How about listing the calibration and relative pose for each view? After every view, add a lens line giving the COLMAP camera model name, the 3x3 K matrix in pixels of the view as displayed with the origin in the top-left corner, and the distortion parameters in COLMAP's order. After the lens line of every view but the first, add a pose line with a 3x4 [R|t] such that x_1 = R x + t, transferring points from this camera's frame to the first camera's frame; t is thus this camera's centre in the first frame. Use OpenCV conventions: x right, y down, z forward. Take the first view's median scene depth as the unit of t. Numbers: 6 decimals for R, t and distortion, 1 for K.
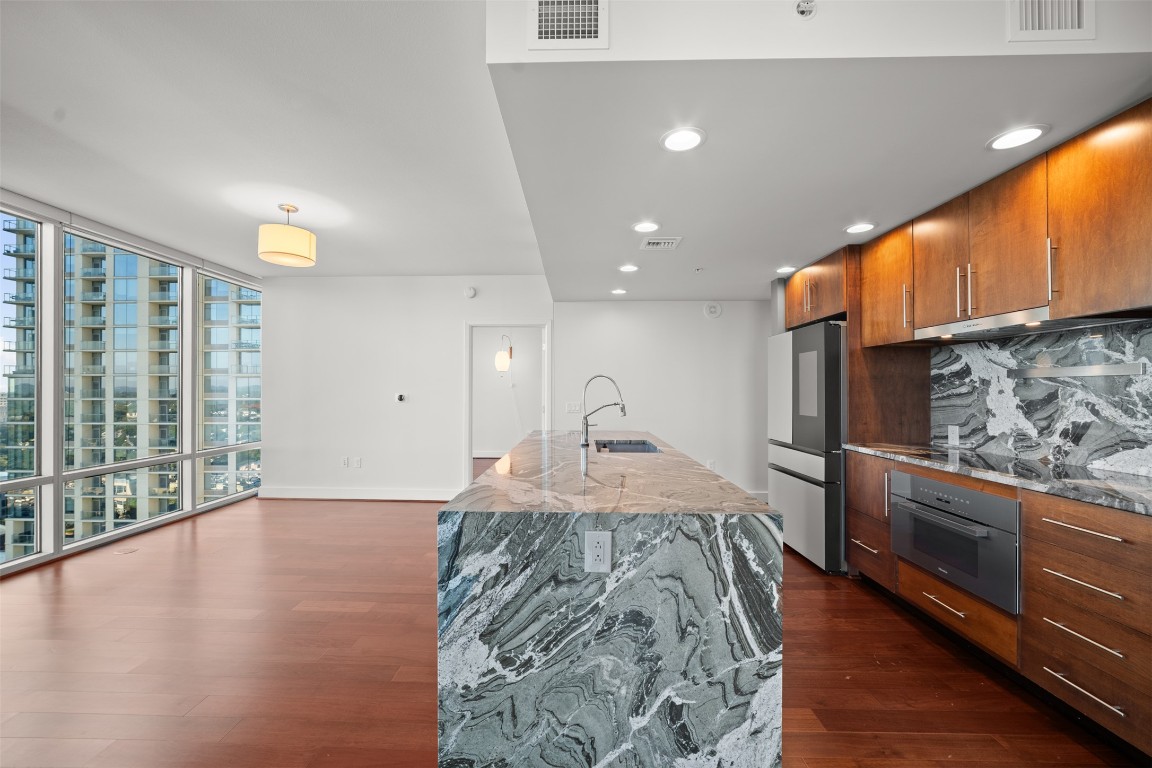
lens RADIAL K [[453.9, 0, 566.9], [0, 453.9, 390.6], [0, 0, 1]] dist [-0.013882, 0.003667]
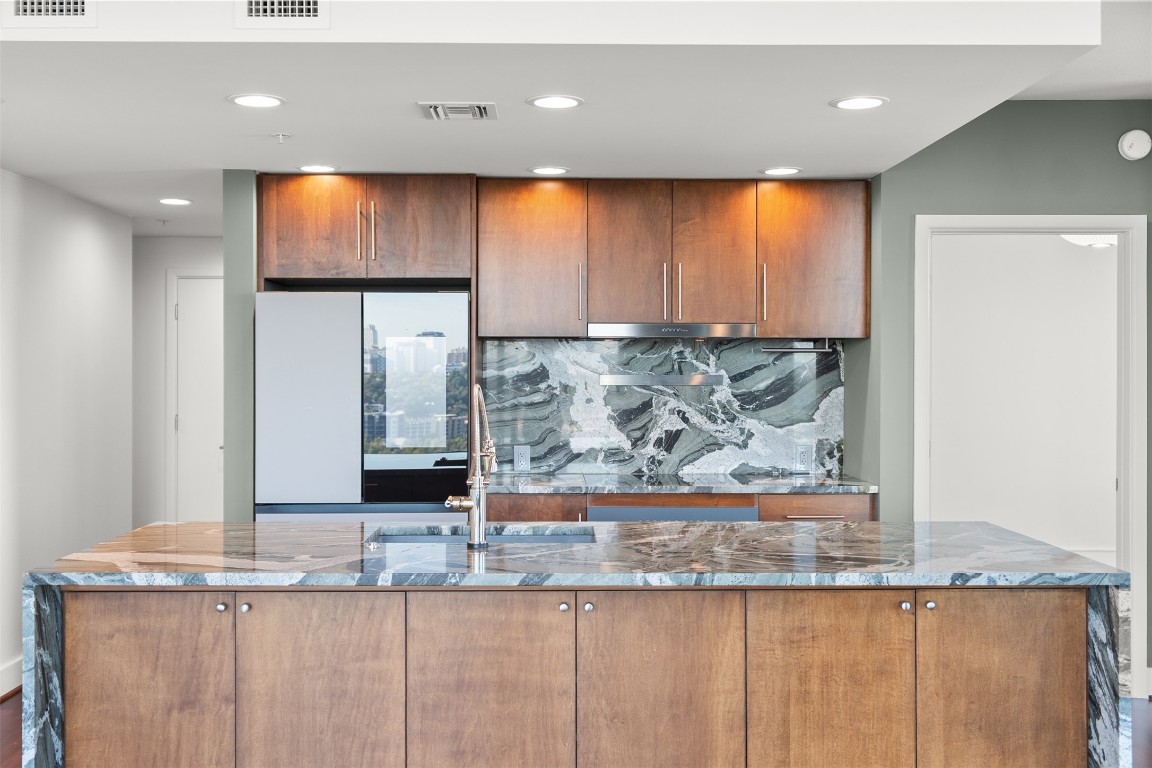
lens RADIAL K [[1216.3, 0, 561.9], [0, 1216.3, 374.6], [0, 0, 1]] dist [0.020341, 0.000000]
pose [[-0.038873, -0.006493, 0.999223, -1.058140], [0.000301, 0.999979, 0.006509, -0.048642], [-0.999244, 0.000554, -0.038871, 0.903703]]
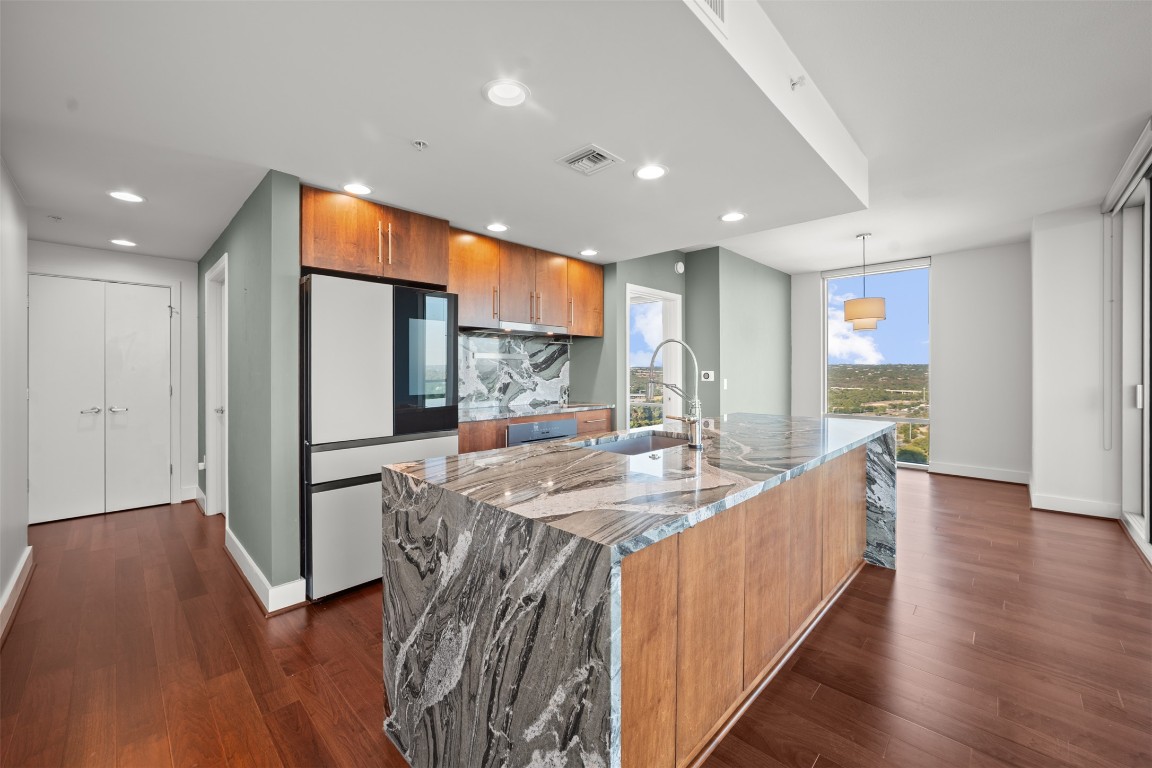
lens RADIAL K [[453.9, 0, 567.0], [0, 453.9, 369.5], [0, 0, 1]] dist [-0.013882, 0.003667]
pose [[-0.729852, 0.001655, 0.683603, -0.252745], [0.001443, 0.999999, -0.000880, 0.009832], [-0.683603, 0.000344, -0.729854, 1.494181]]
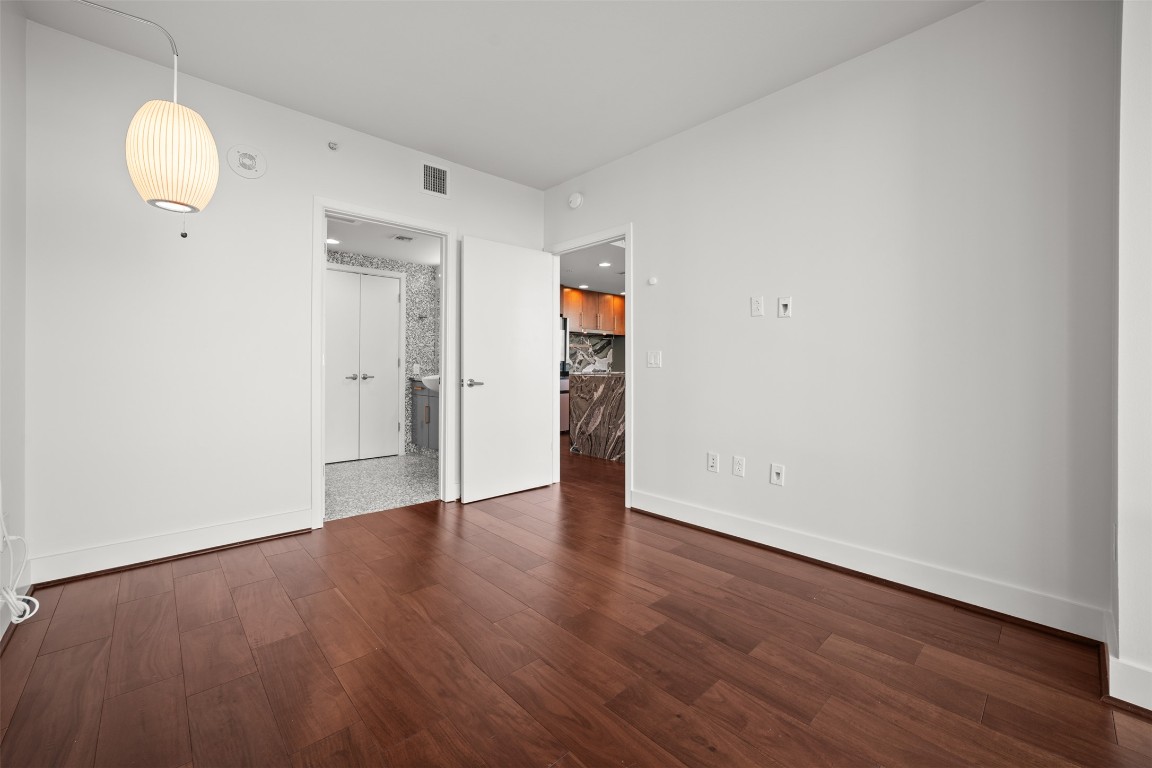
lens RADIAL K [[453.9, 0, 582.5], [0, 453.9, 363.1], [0, 0, 1]] dist [-0.013882, 0.003667]
pose [[-0.720632, -0.001240, 0.693317, -0.988384], [-0.003439, 0.999992, -0.001787, 0.071127], [-0.693309, -0.003672, -0.720631, 2.473148]]
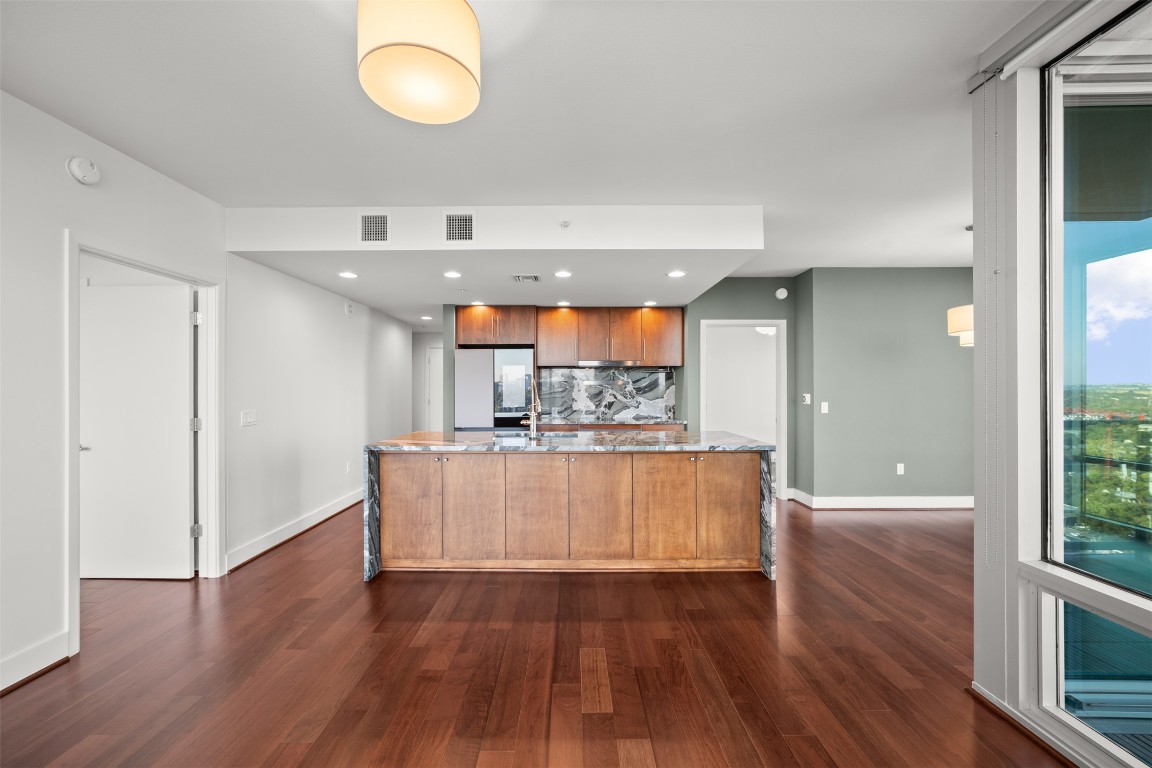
lens RADIAL K [[453.9, 0, 569.8], [0, 453.9, 386.3], [0, 0, 1]] dist [-0.013882, 0.003667]
pose [[-0.023980, 0.003052, 0.999708, -1.056157], [0.003026, 0.999991, -0.002980, -0.009203], [-0.999708, 0.002953, -0.023989, 0.874367]]
